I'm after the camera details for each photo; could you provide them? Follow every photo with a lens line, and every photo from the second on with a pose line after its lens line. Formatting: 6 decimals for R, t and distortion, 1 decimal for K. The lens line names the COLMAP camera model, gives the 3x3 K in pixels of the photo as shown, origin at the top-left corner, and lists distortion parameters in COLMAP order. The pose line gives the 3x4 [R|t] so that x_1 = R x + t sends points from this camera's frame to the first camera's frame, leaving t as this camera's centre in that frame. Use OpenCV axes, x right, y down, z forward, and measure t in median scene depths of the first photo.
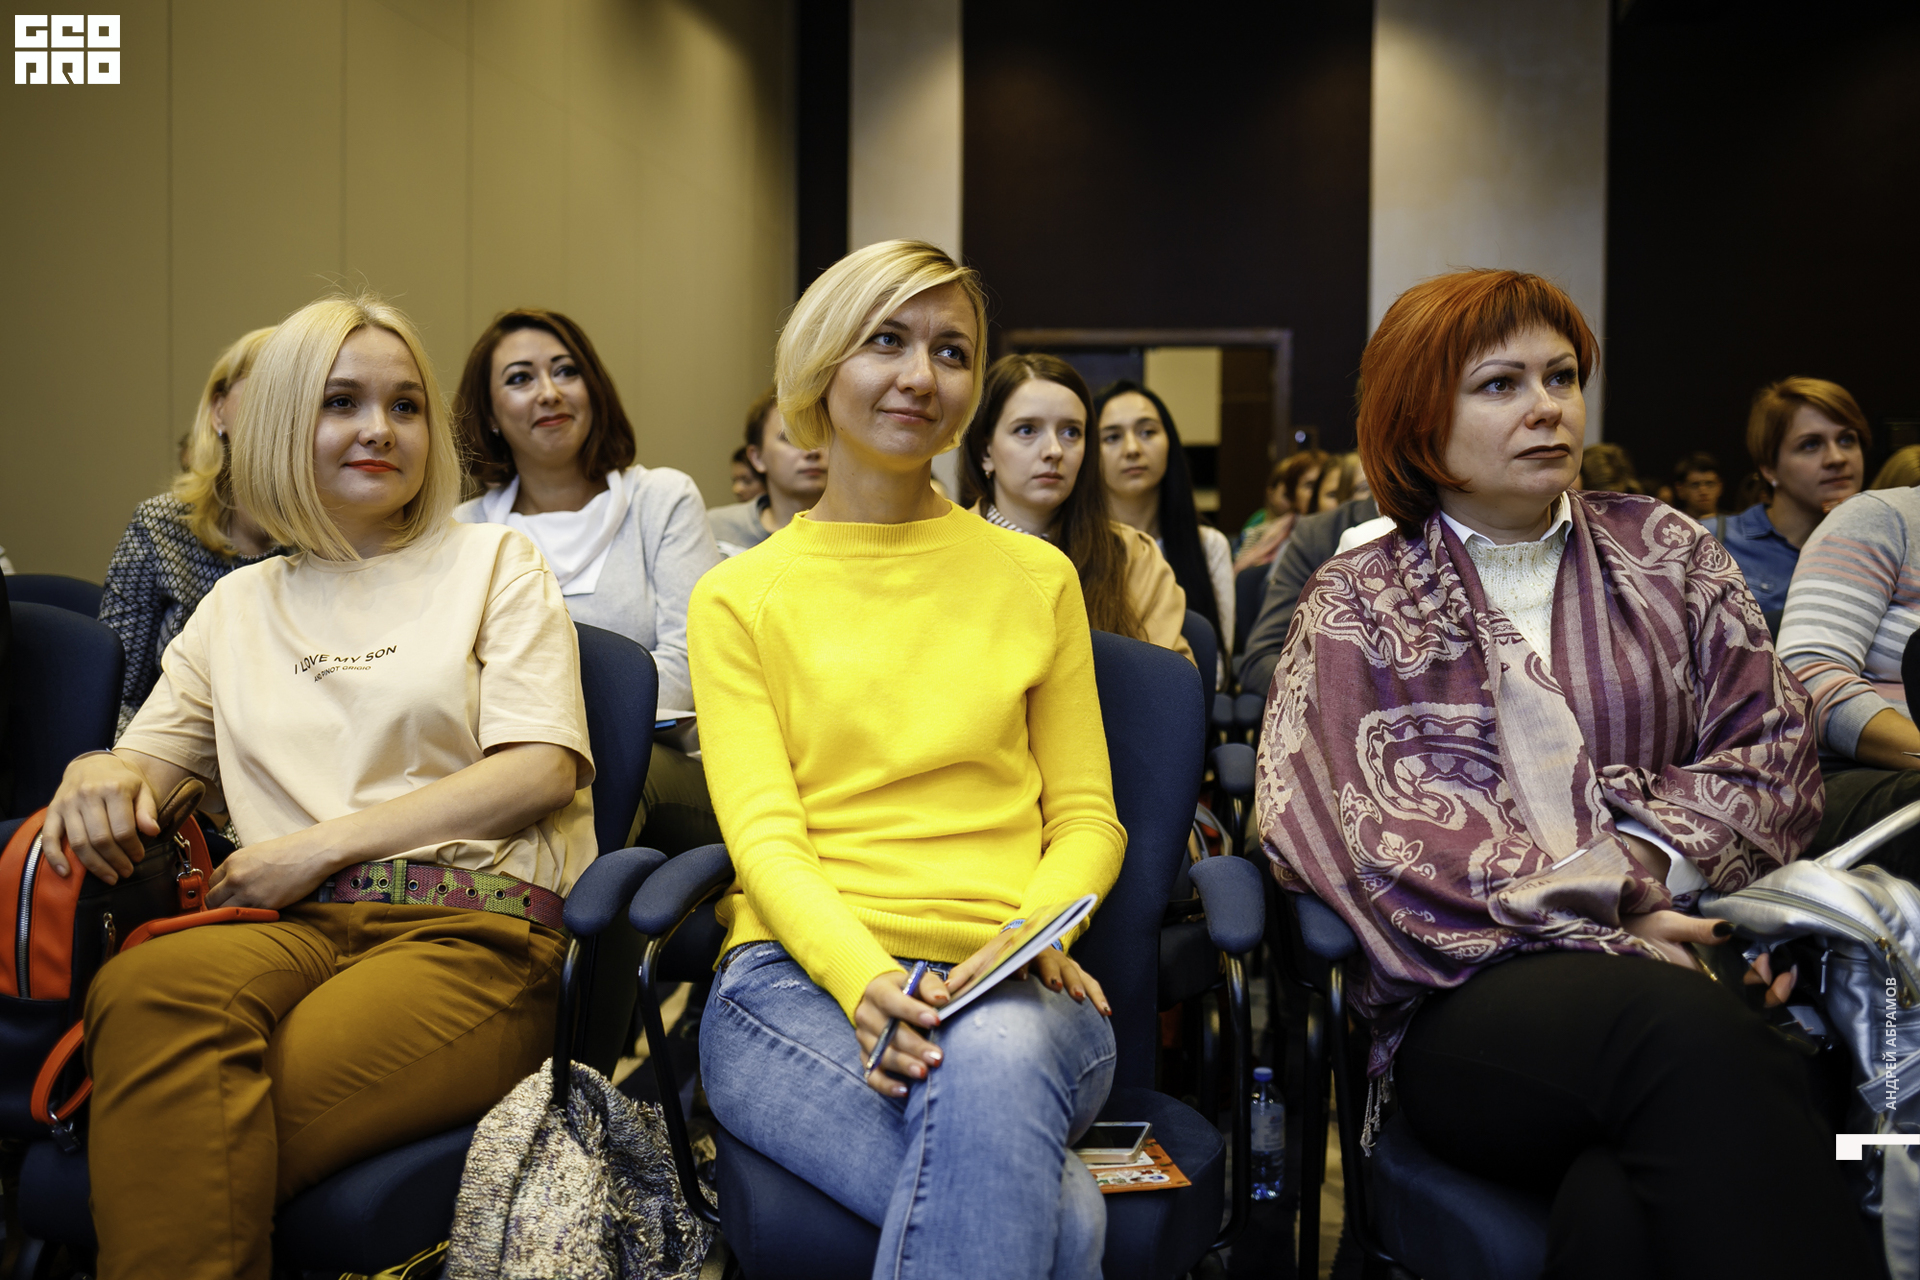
lens RADIAL K [[2001.5, 0, 960.0], [0, 2001.5, 640.0], [0, 0, 1]] dist [-0.158019, 0.164636]
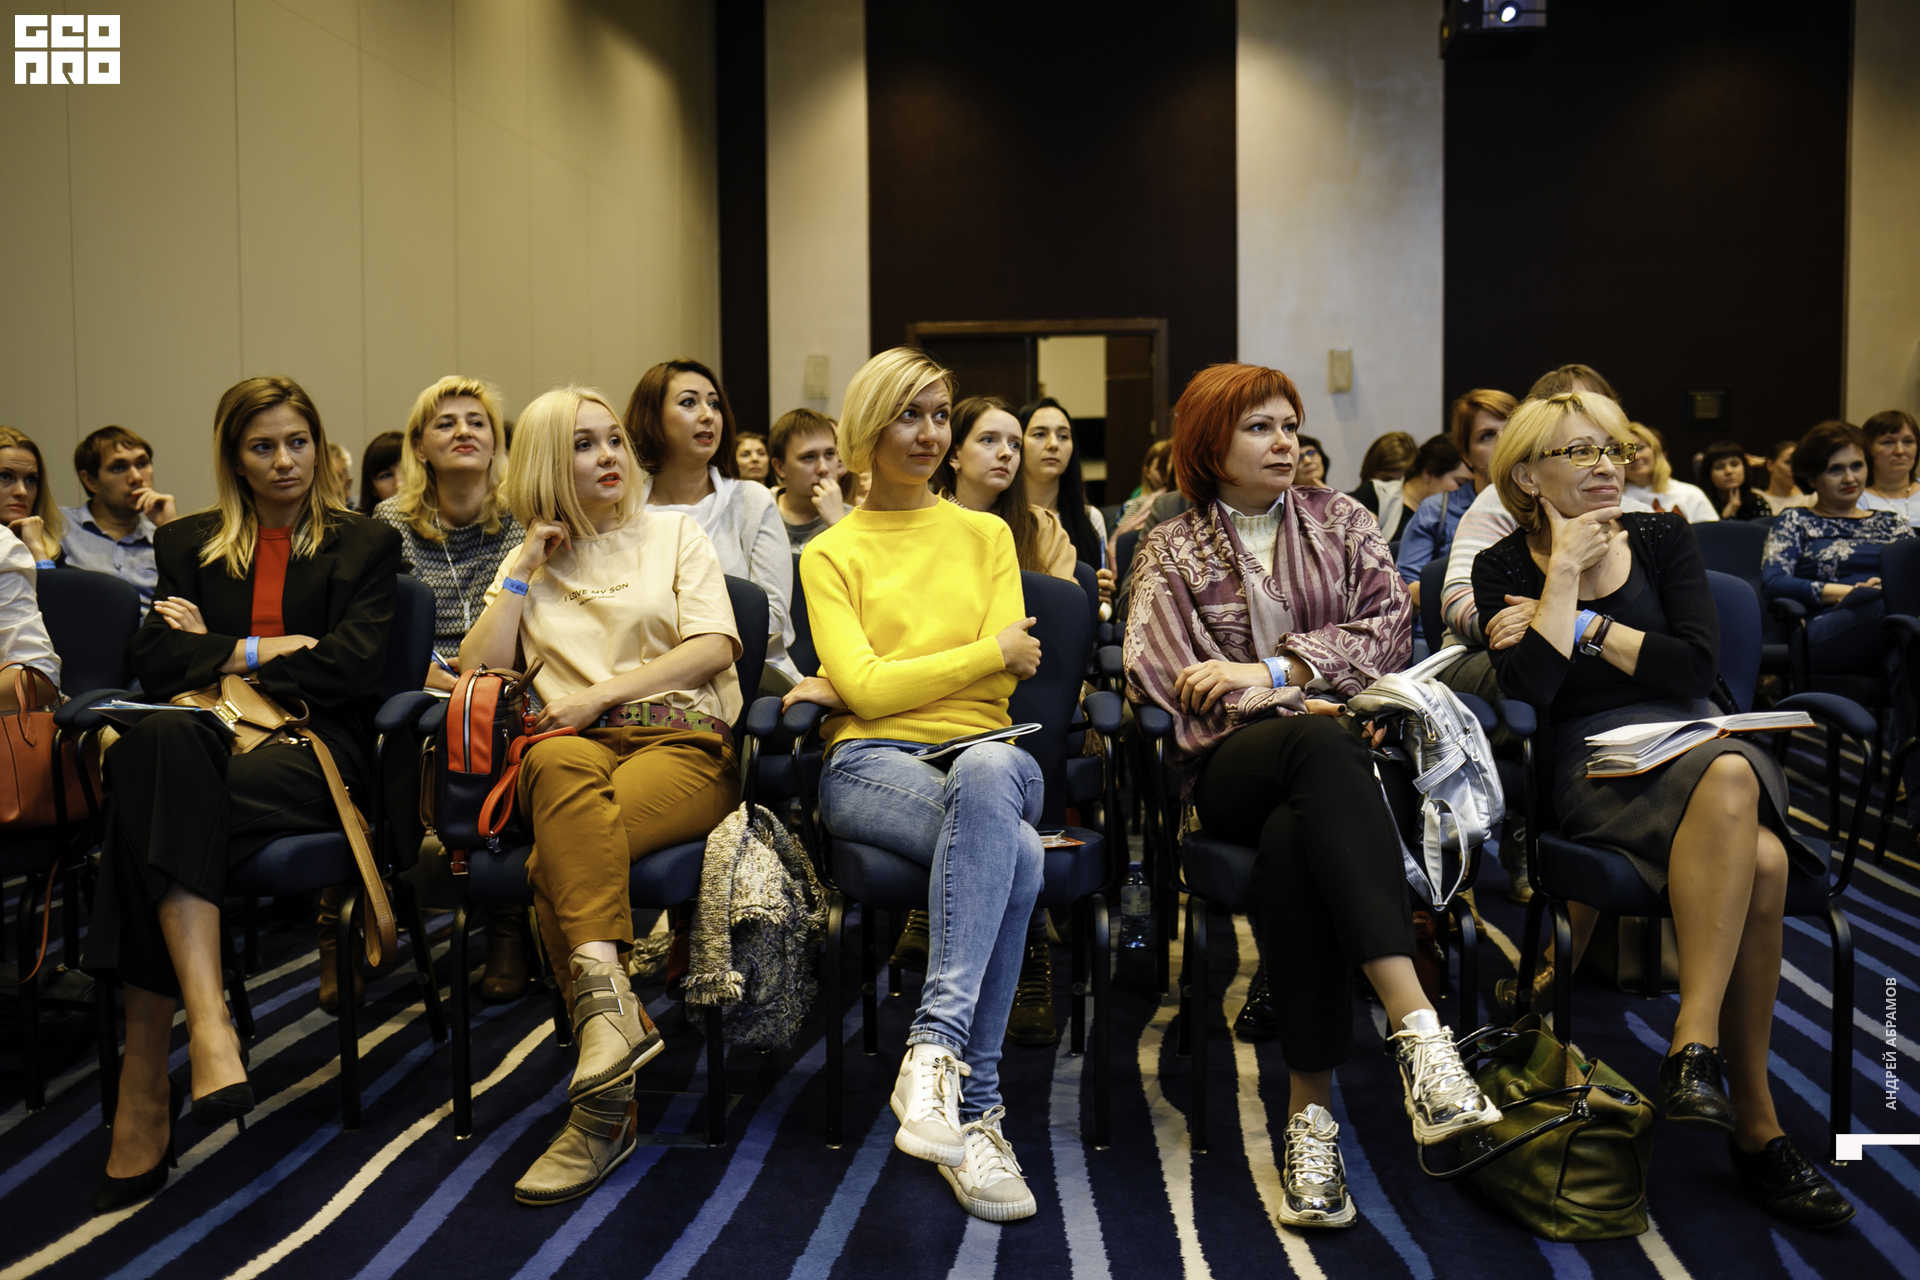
lens RADIAL K [[2001.5, 0, 960.0], [0, 2001.5, 640.0], [0, 0, 1]] dist [-0.158019, 0.164636]
pose [[0.999342, -0.020120, 0.030183, -0.054759], [0.018772, 0.998842, 0.044302, -0.021489], [-0.031040, -0.043706, 0.998562, -0.860123]]
